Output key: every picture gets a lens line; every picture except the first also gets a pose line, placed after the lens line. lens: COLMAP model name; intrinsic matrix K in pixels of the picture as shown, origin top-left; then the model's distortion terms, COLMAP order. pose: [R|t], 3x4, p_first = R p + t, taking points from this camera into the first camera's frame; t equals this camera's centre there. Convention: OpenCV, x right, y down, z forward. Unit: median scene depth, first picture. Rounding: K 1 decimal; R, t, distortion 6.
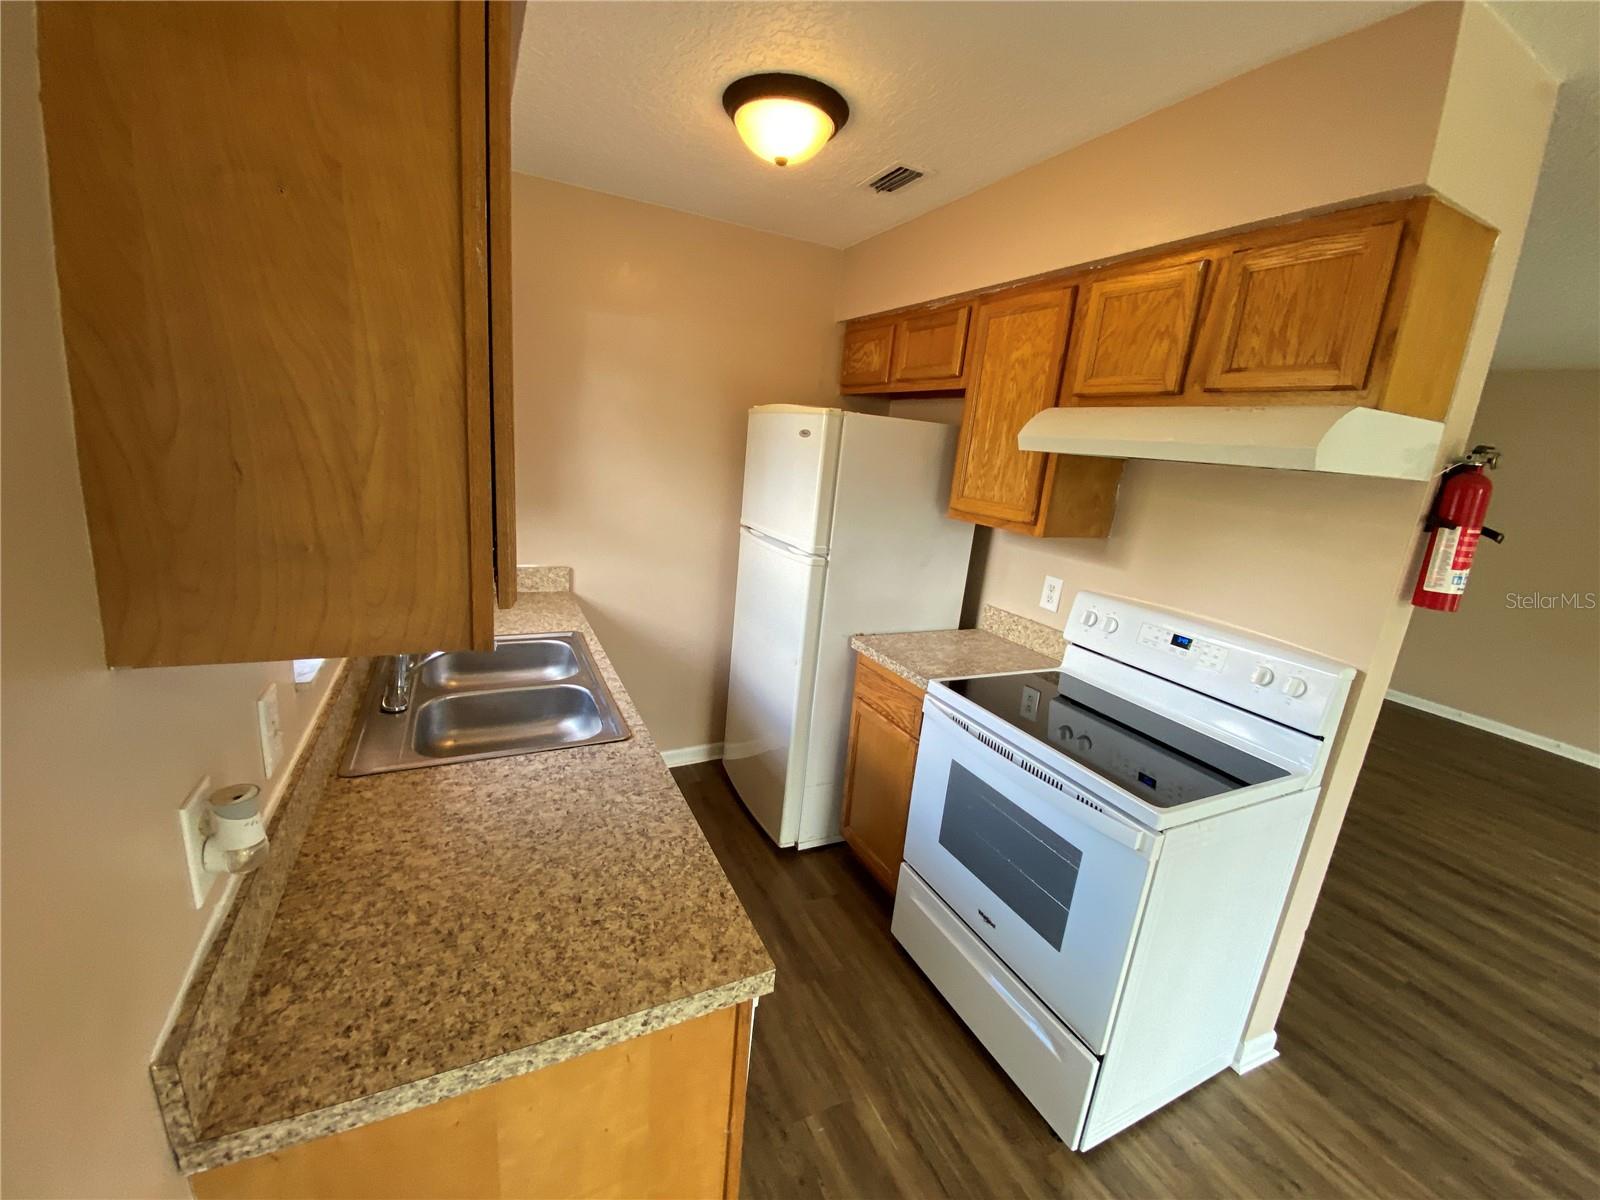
lens RADIAL K [[643.9, 0, 800.0], [0, 643.9, 600.0], [0, 0, 1]] dist [0.021904, -0.021857]
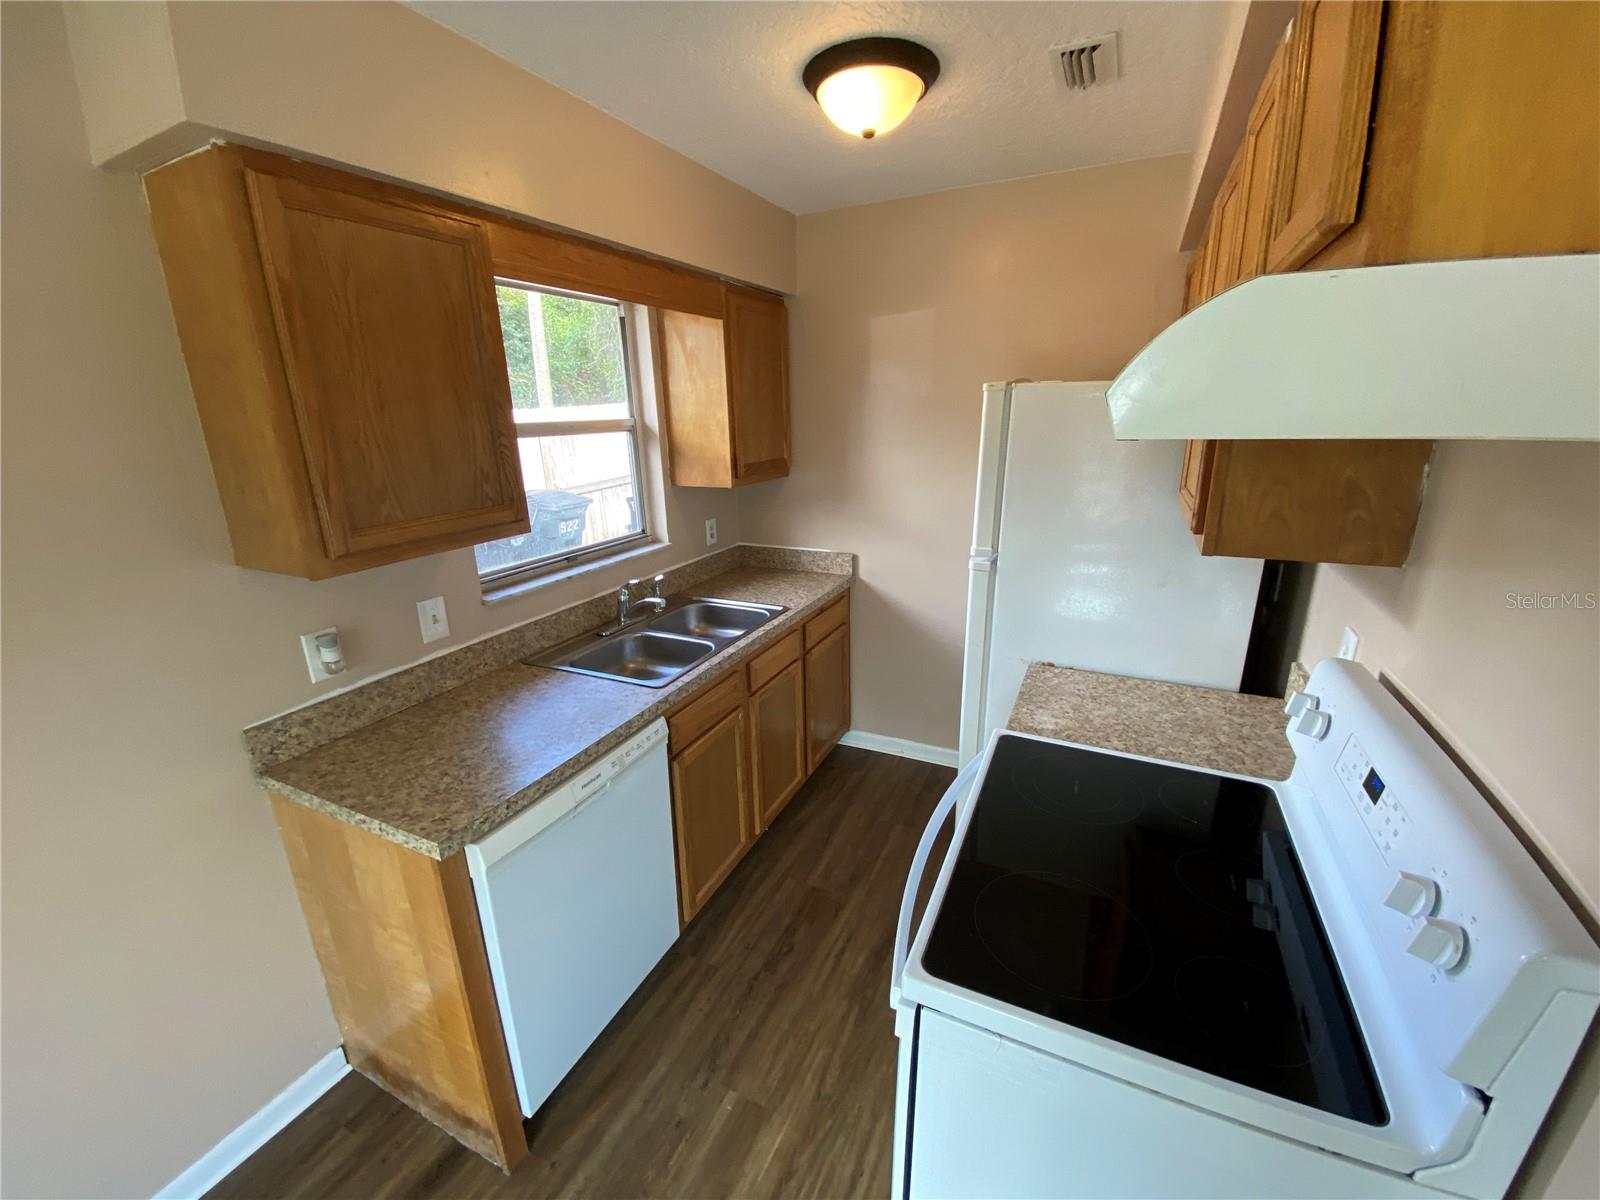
lens RADIAL K [[648.5, 0, 800.0], [0, 648.5, 600.0], [0, 0, 1]] dist [0.039821, -0.037687]
pose [[0.617444, 0.129952, -0.775807, 0.677808], [-0.118668, 0.990360, 0.071446, -0.059926], [0.777613, 0.047950, 0.626913, 0.333189]]
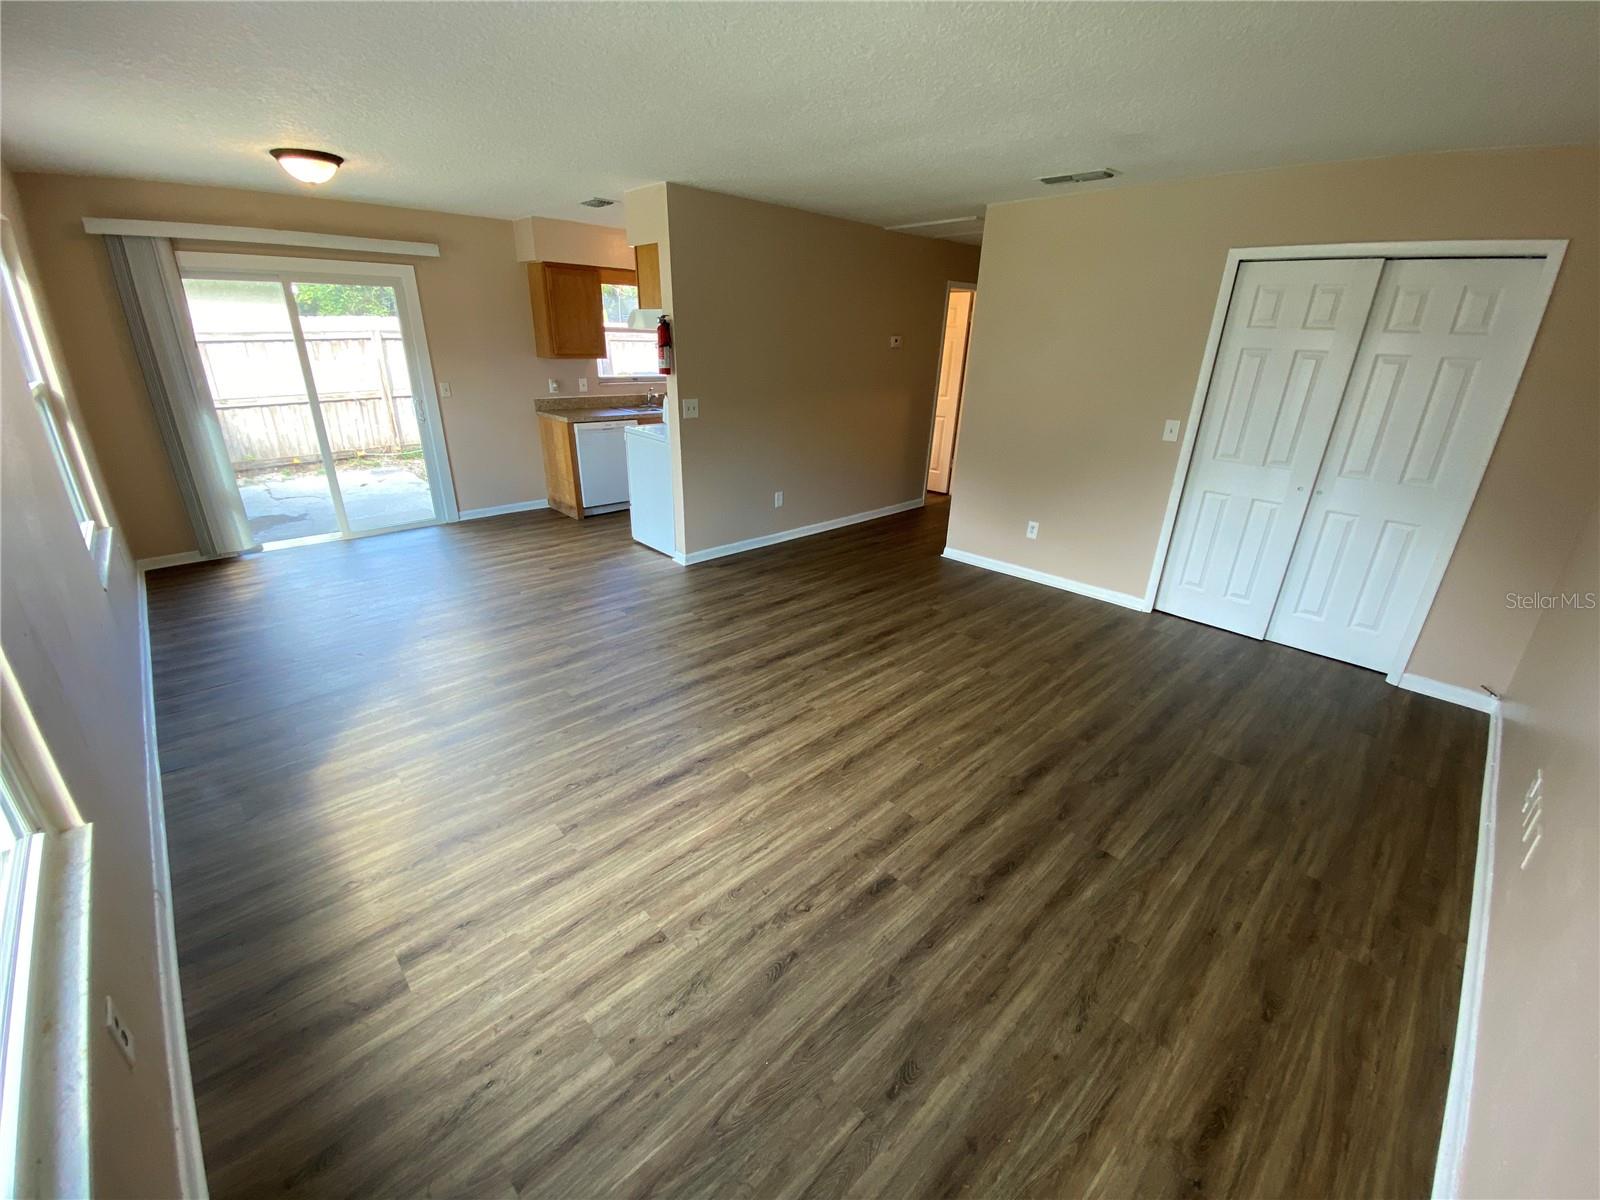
lens RADIAL K [[648.5, 0, 800.0], [0, 648.5, 600.0], [0, 0, 1]] dist [0.039821, -0.037687]
pose [[0.307615, 0.289217, -0.906491, 3.299879], [-0.234525, 0.946341, 0.222345, 0.142817], [0.922156, 0.144198, 0.358937, 0.505823]]
